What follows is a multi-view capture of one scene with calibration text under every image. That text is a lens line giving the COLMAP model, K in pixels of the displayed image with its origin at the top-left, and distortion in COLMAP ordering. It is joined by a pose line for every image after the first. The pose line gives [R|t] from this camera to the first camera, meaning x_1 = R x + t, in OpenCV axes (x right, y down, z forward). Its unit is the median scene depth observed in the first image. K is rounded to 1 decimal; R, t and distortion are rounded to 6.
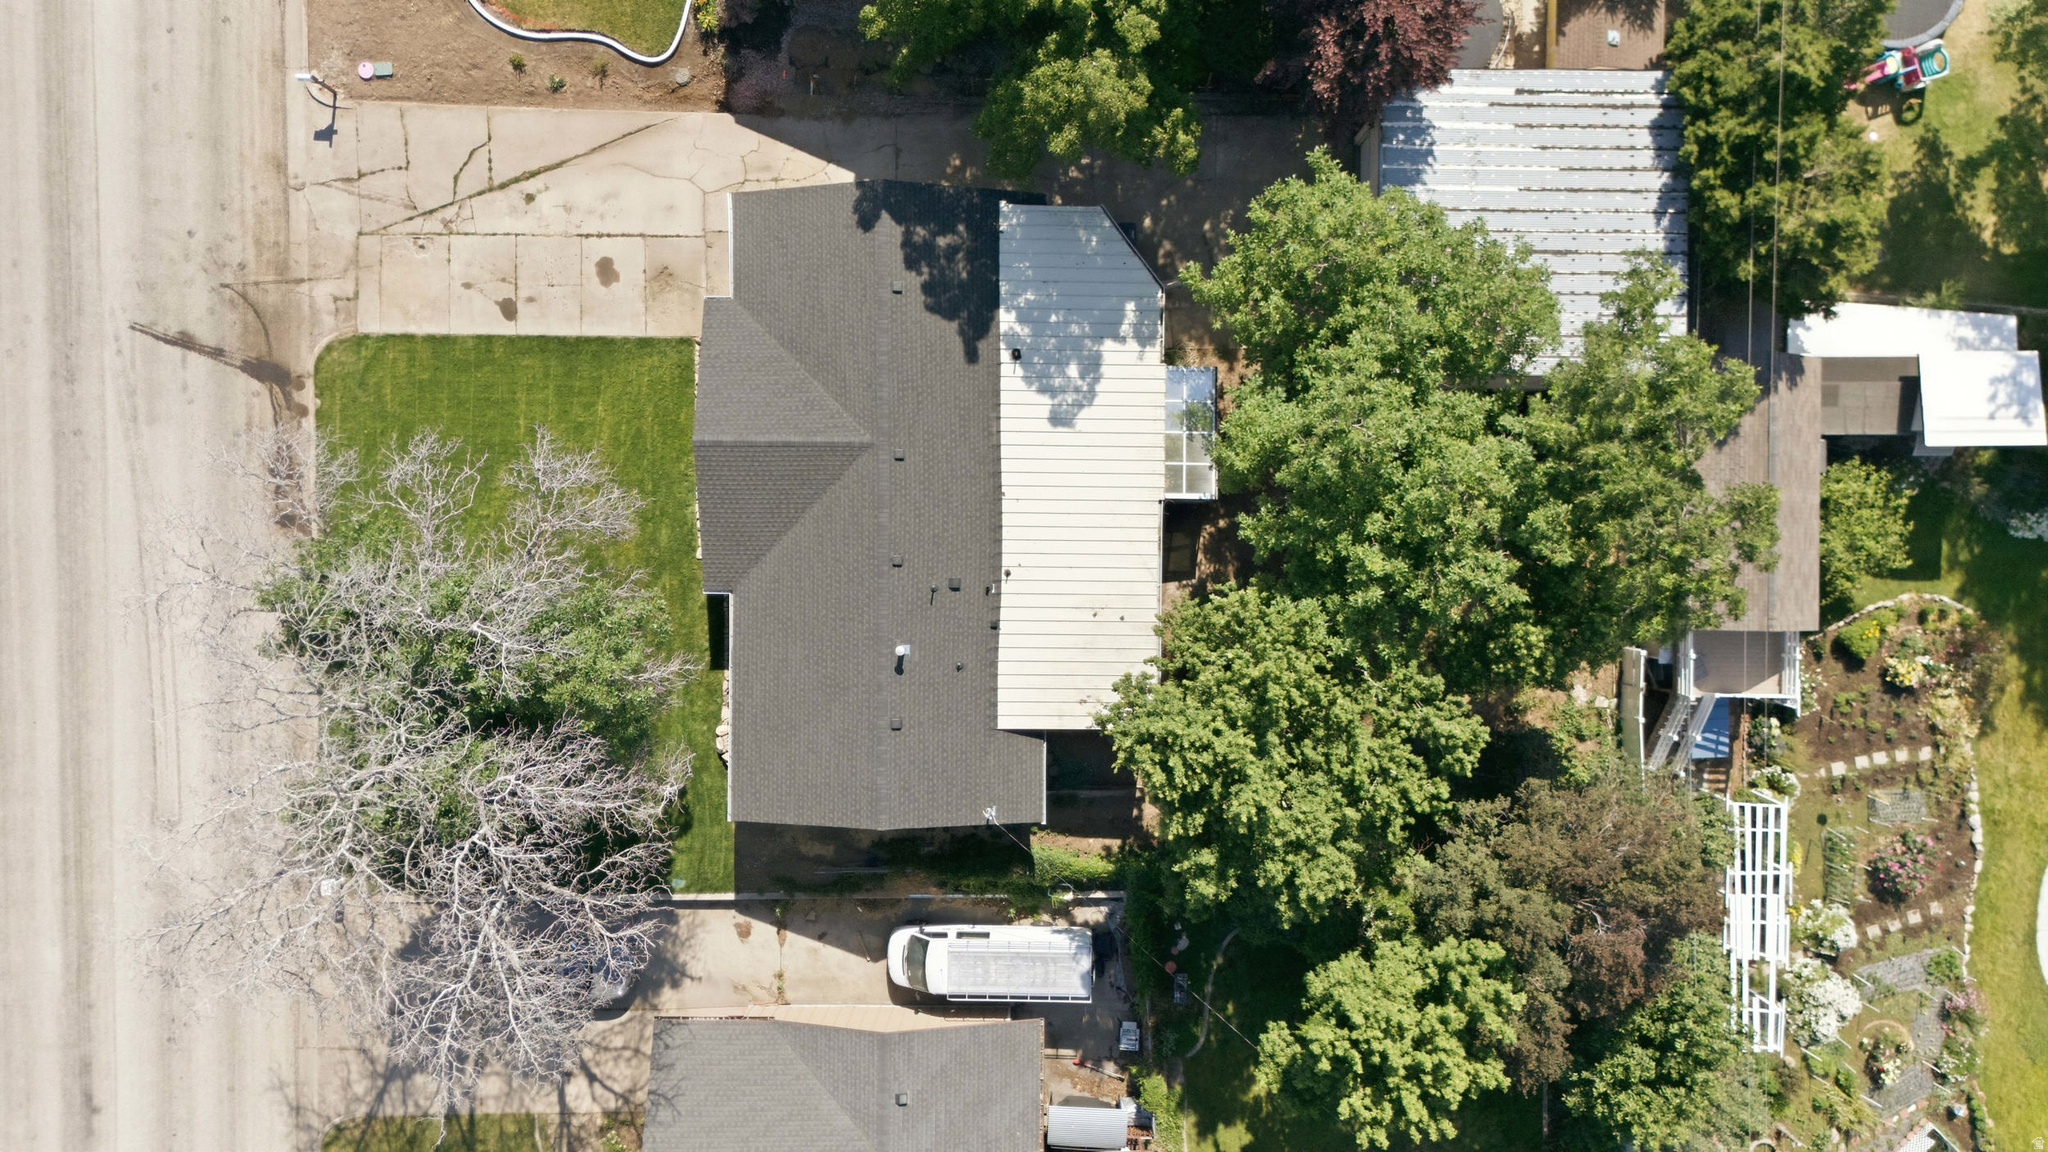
lens RADIAL K [[1501.8, 0, 1024.0], [0, 1501.8, 576.0], [0, 0, 1]] dist [0.068567, -0.055096]
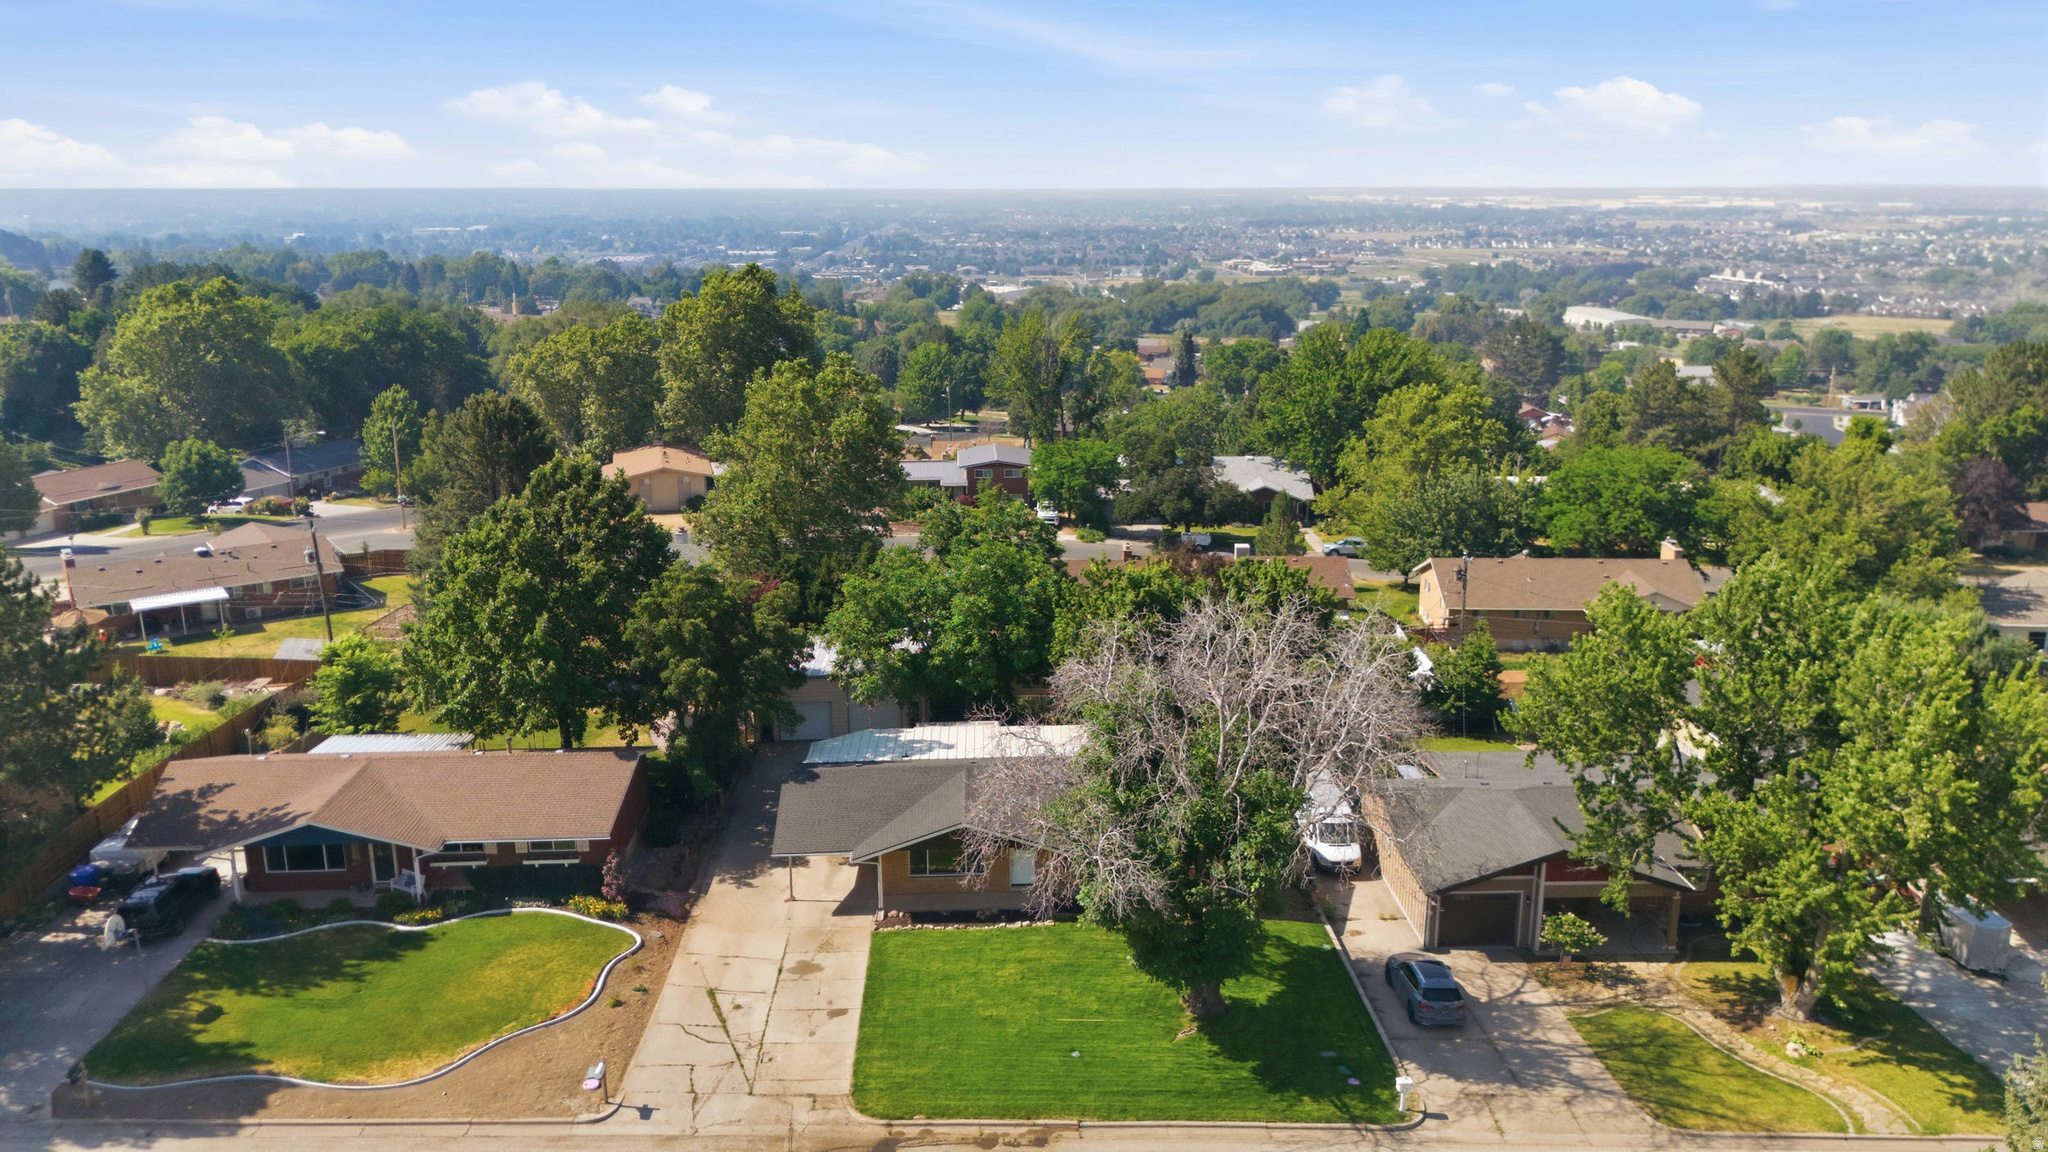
lens RADIAL K [[1501.8, 0, 1024.0], [0, 1501.8, 576.0], [0, 0, 1]] dist [0.068567, -0.055096]
pose [[-0.041262, -0.254037, 0.966314, -1.319729], [0.999077, -0.022053, 0.036863, -0.074555], [0.011946, 0.966943, 0.254712, 0.418855]]
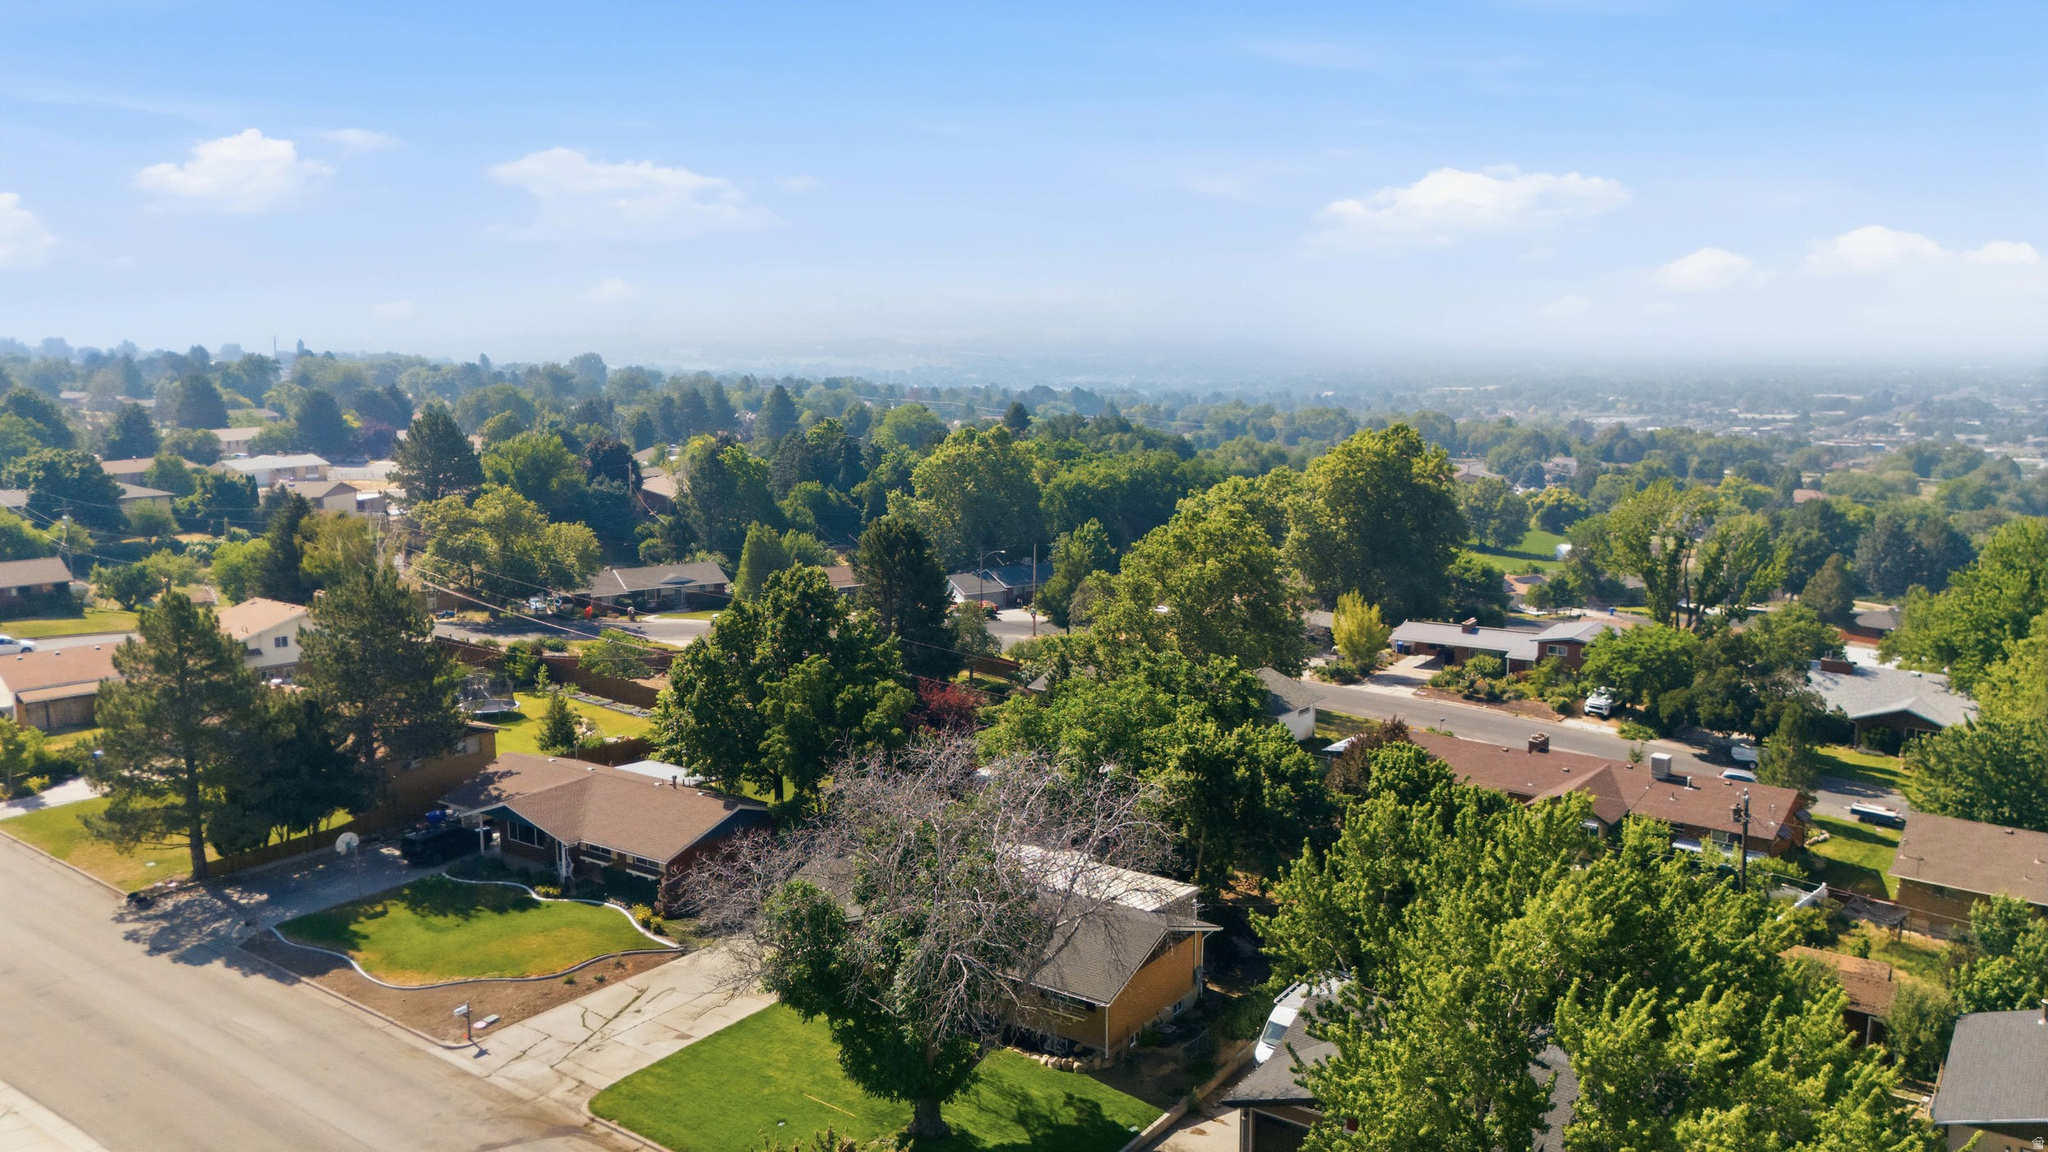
lens RADIAL K [[1501.8, 0, 1024.0], [0, 1501.8, 576.0], [0, 0, 1]] dist [0.068567, -0.055096]
pose [[0.569625, -0.128254, 0.811836, -1.175829], [0.821809, 0.073825, -0.564959, 0.768360], [0.012525, 0.988990, 0.147453, 0.422320]]
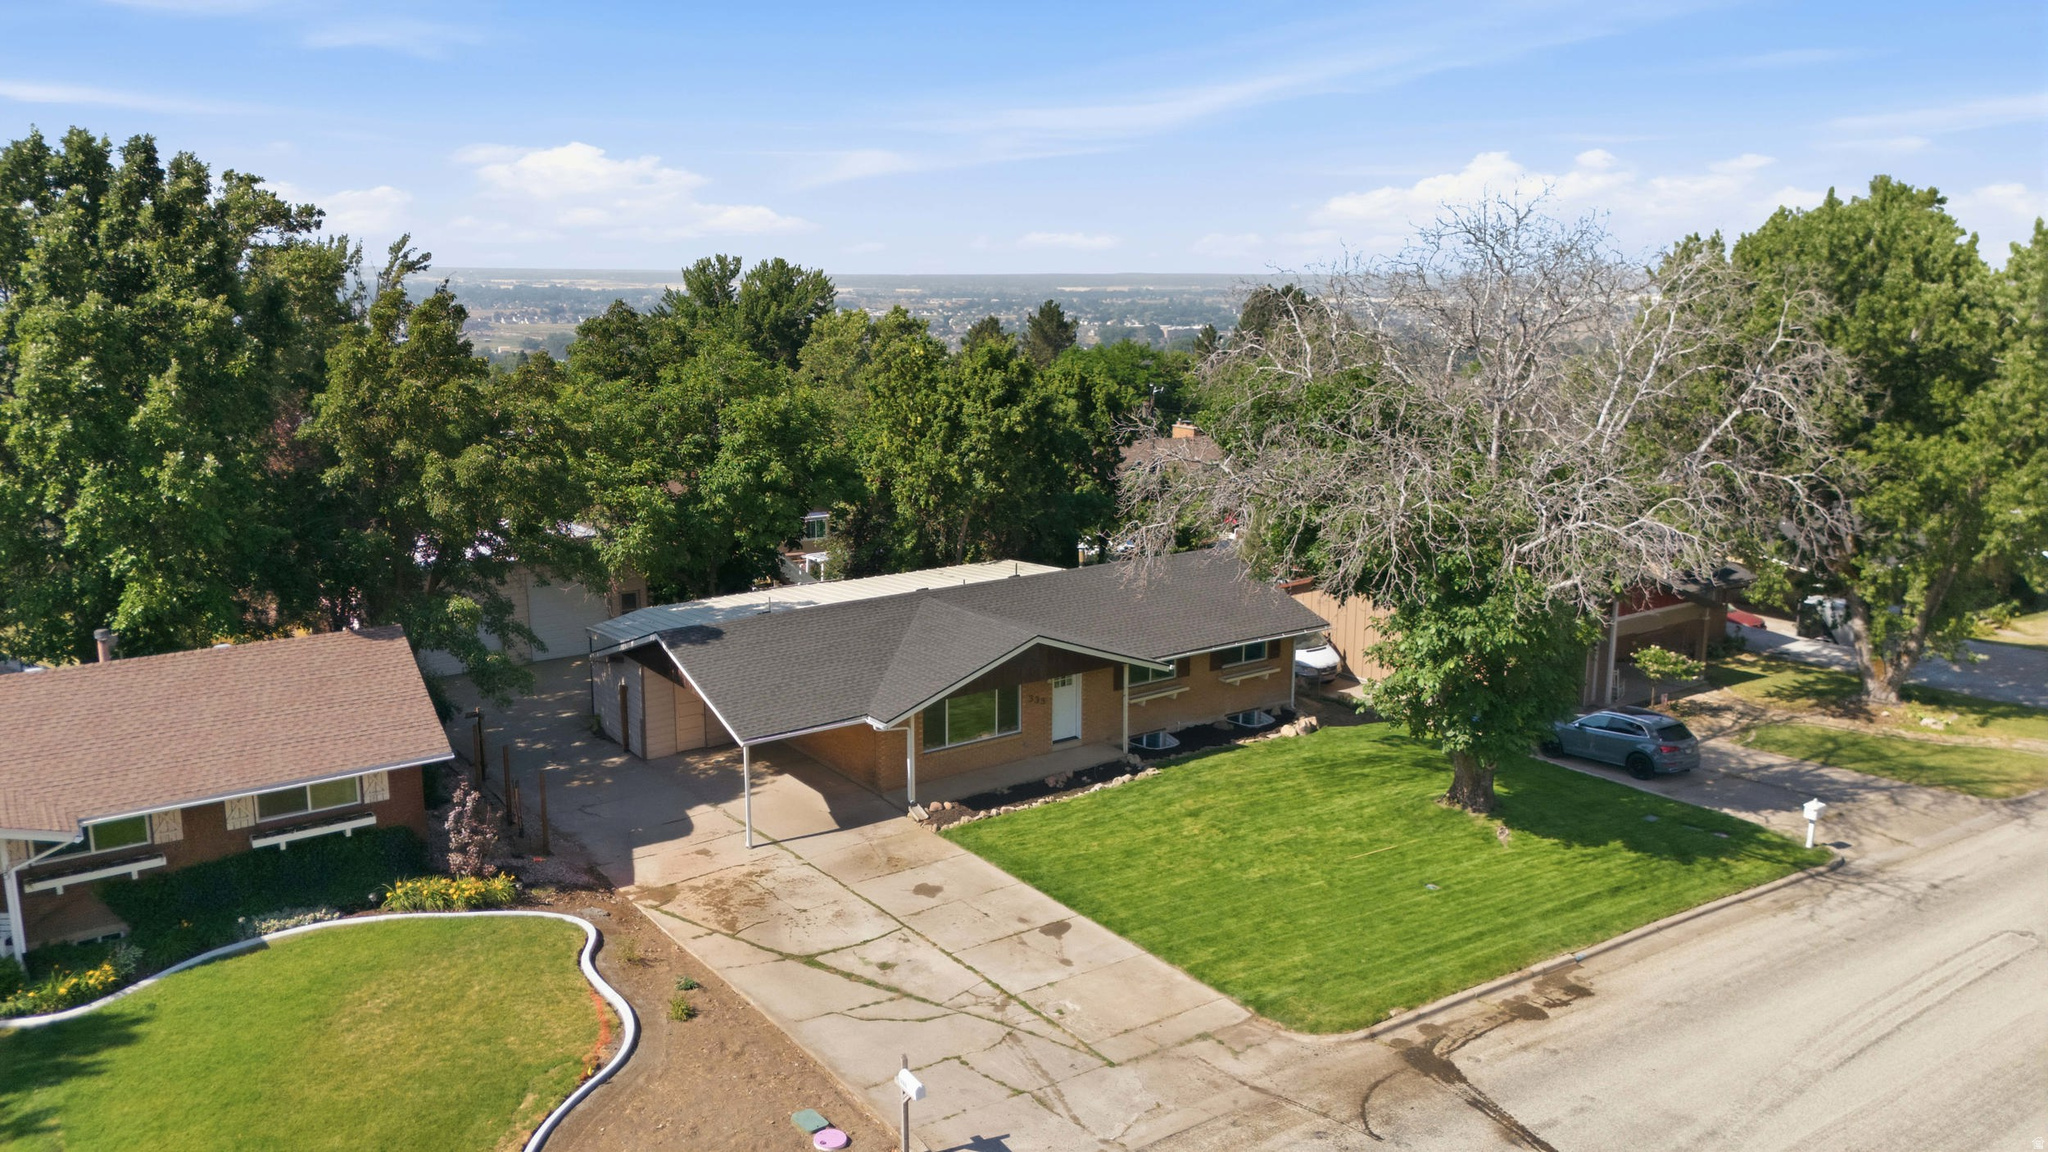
lens RADIAL K [[1501.8, 0, 1024.0], [0, 1501.8, 576.0], [0, 0, 1]] dist [0.068567, -0.055096]
pose [[-0.586056, -0.166398, 0.793001, -0.802049], [0.810268, -0.122517, 0.573110, -0.525979], [0.001792, 0.978418, 0.206629, 0.728496]]
